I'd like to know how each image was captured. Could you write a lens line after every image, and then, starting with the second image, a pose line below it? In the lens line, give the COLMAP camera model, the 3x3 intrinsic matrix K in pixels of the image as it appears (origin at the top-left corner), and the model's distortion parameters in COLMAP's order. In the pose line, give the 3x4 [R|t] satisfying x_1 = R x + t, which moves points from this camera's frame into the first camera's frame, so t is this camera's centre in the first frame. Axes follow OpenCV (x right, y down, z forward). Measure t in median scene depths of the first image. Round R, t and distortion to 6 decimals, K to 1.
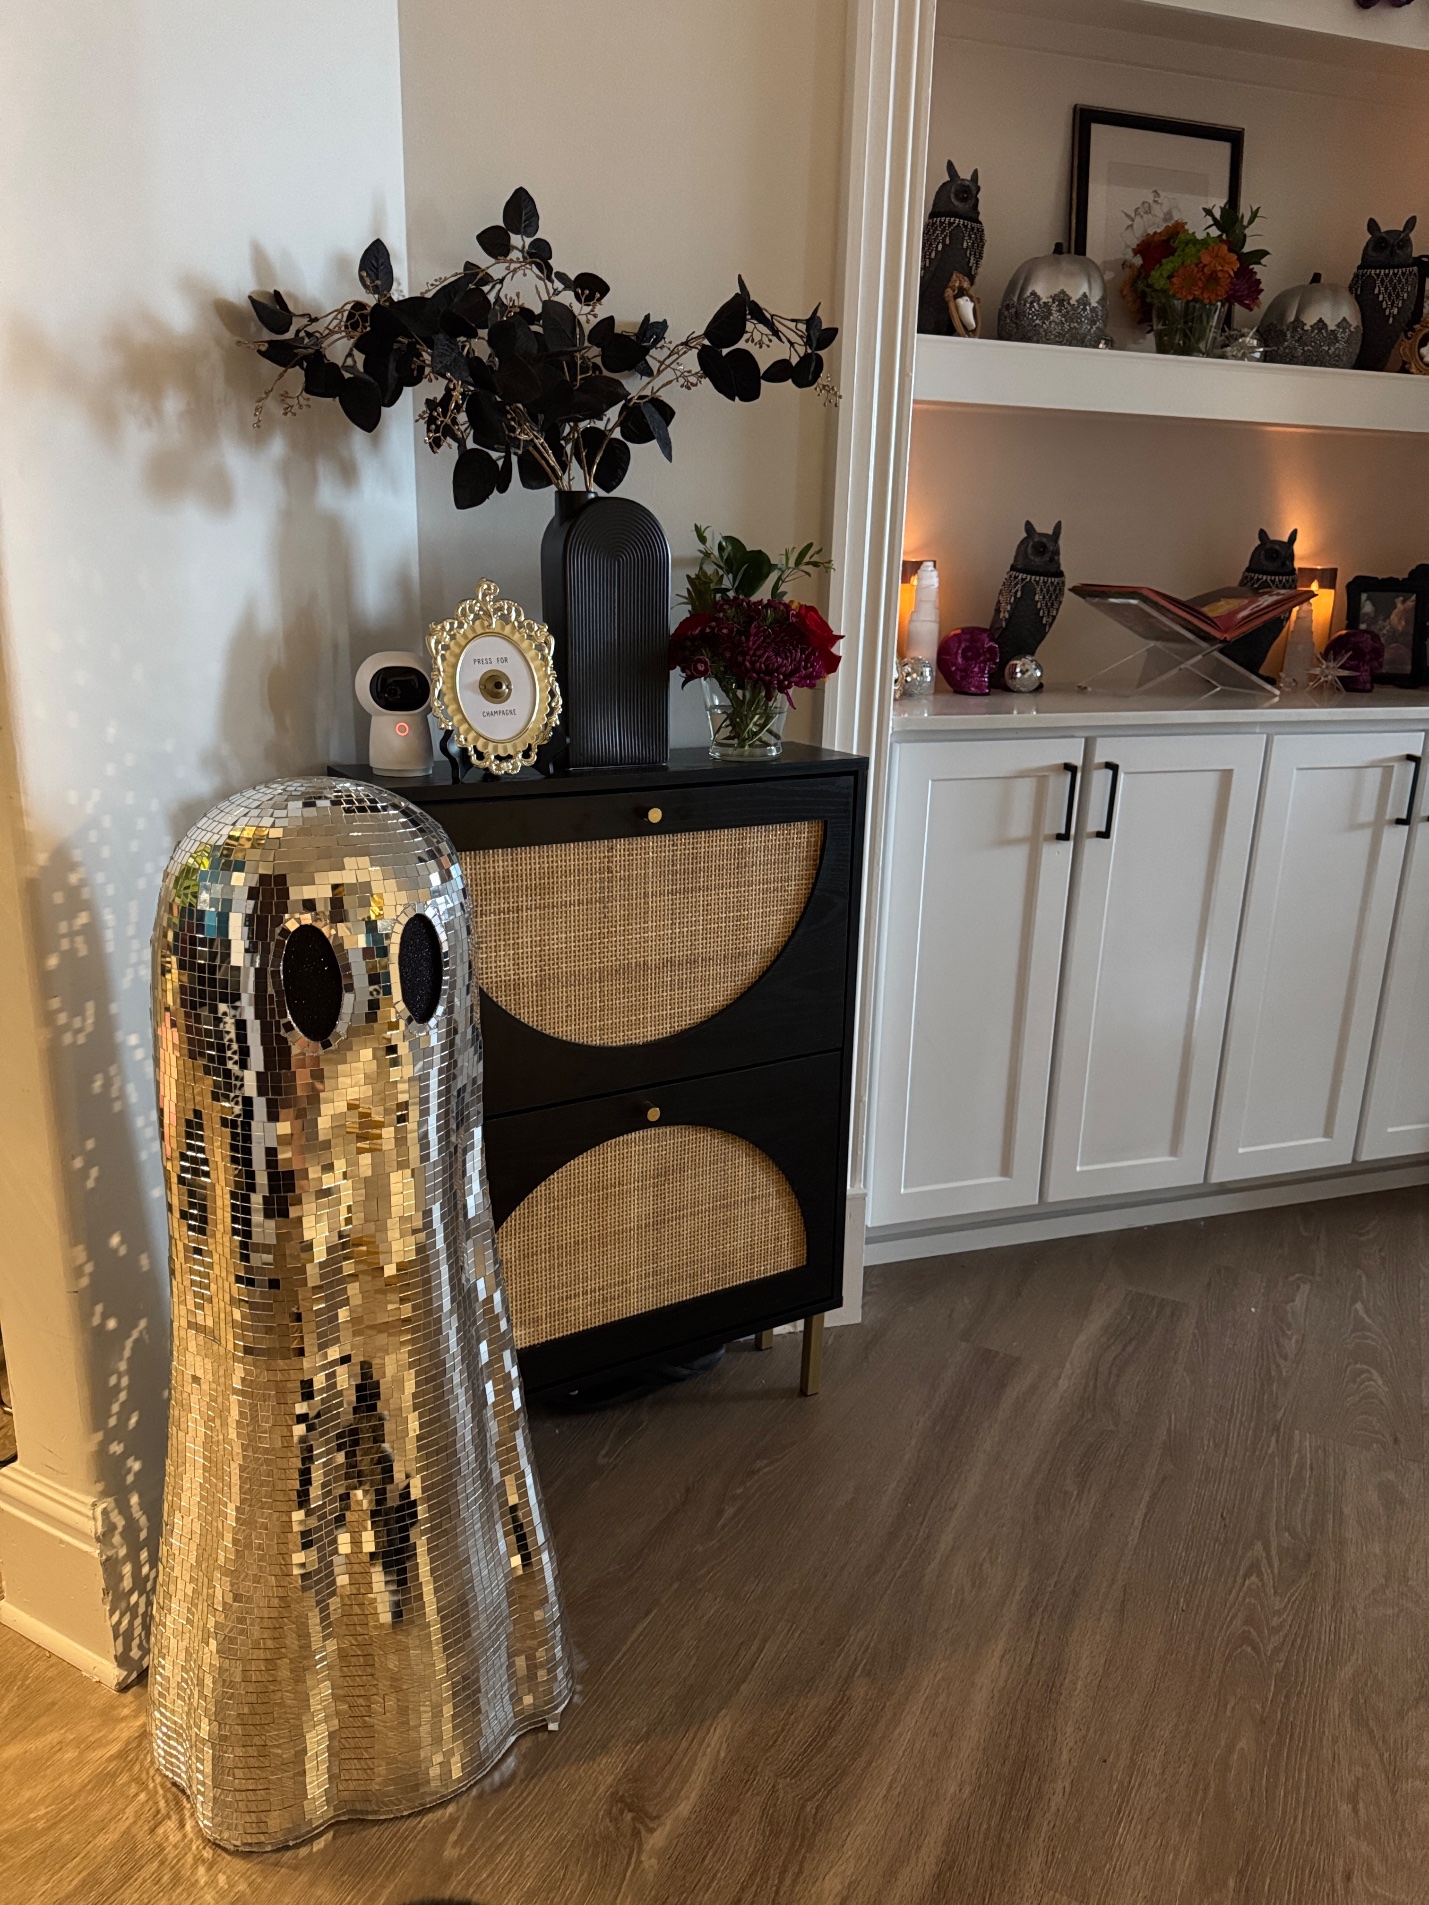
lens RADIAL K [[1353.0, 0, 714.5], [0, 1353.0, 952.5], [0, 0, 1]] dist [-0.004599, 0.005535]
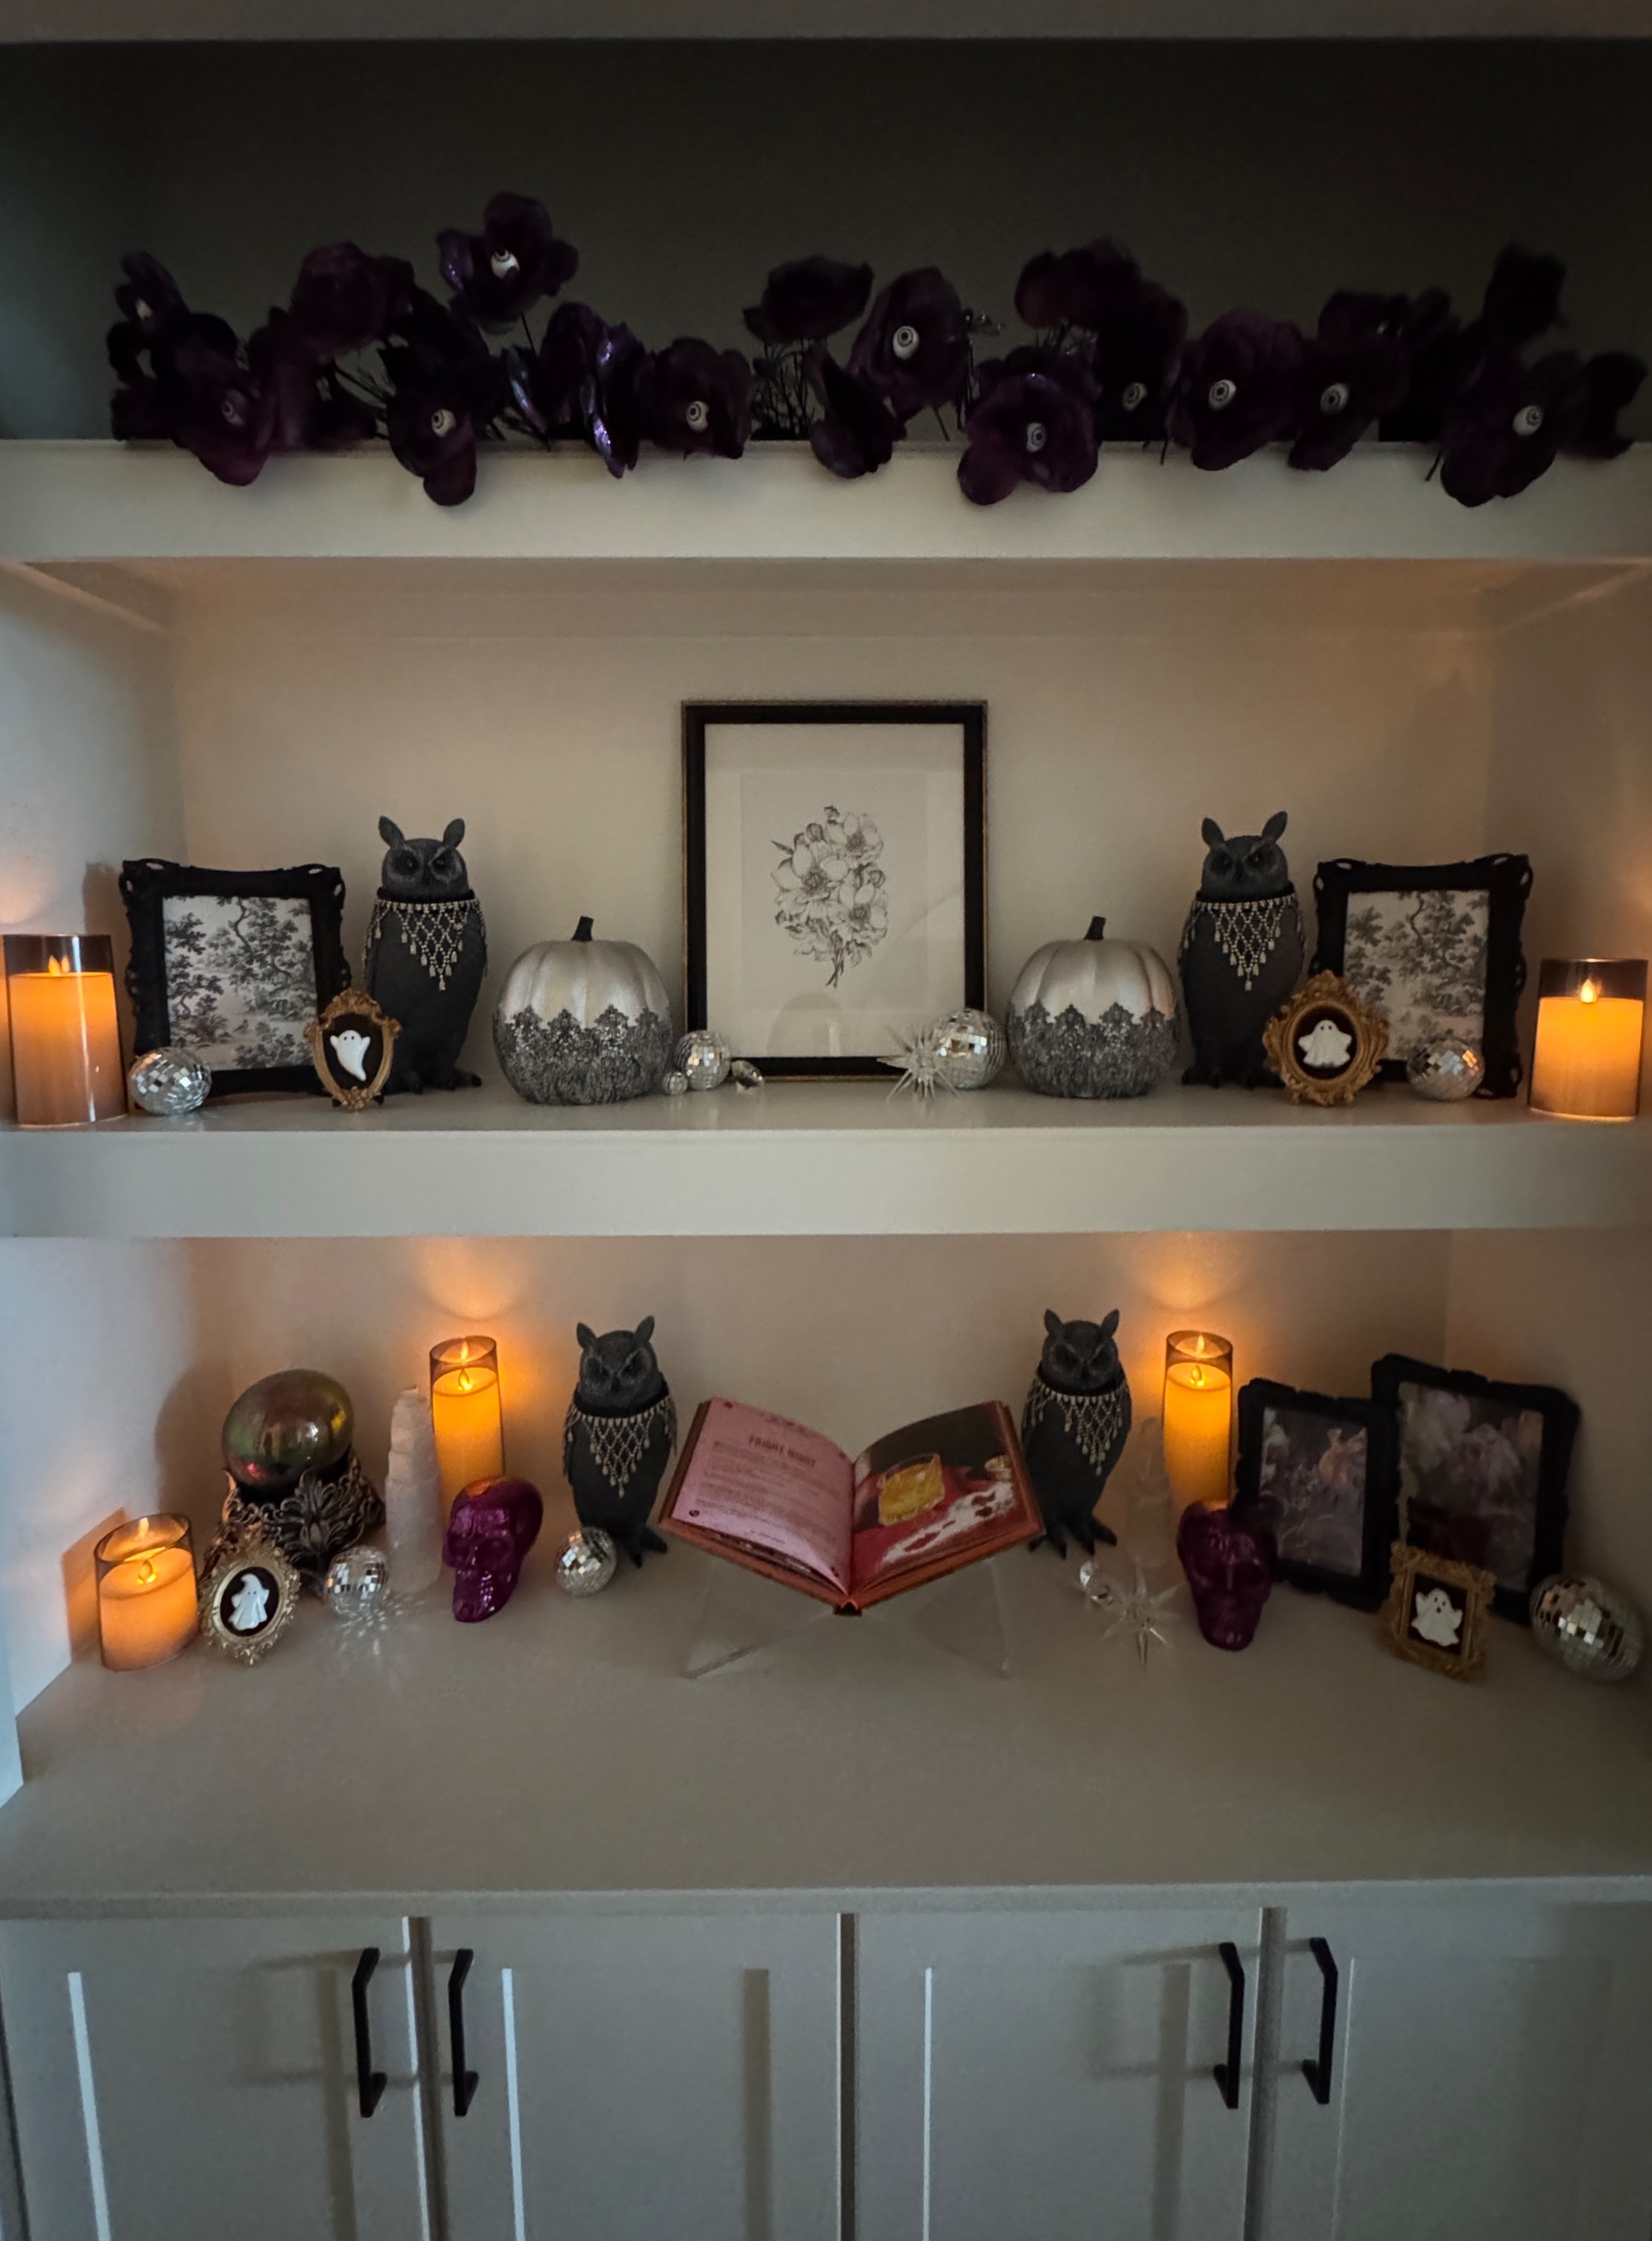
lens RADIAL K [[958.8, 0, 822.4], [0, 958.8, 1061.4], [0, 0, 1]] dist [-0.000995, -0.000477]
pose [[0.952047, 0.010893, -0.305757, 0.463993], [-0.060354, 0.986415, -0.152784, -0.372238], [0.299939, 0.163912, 0.939771, 0.586494]]
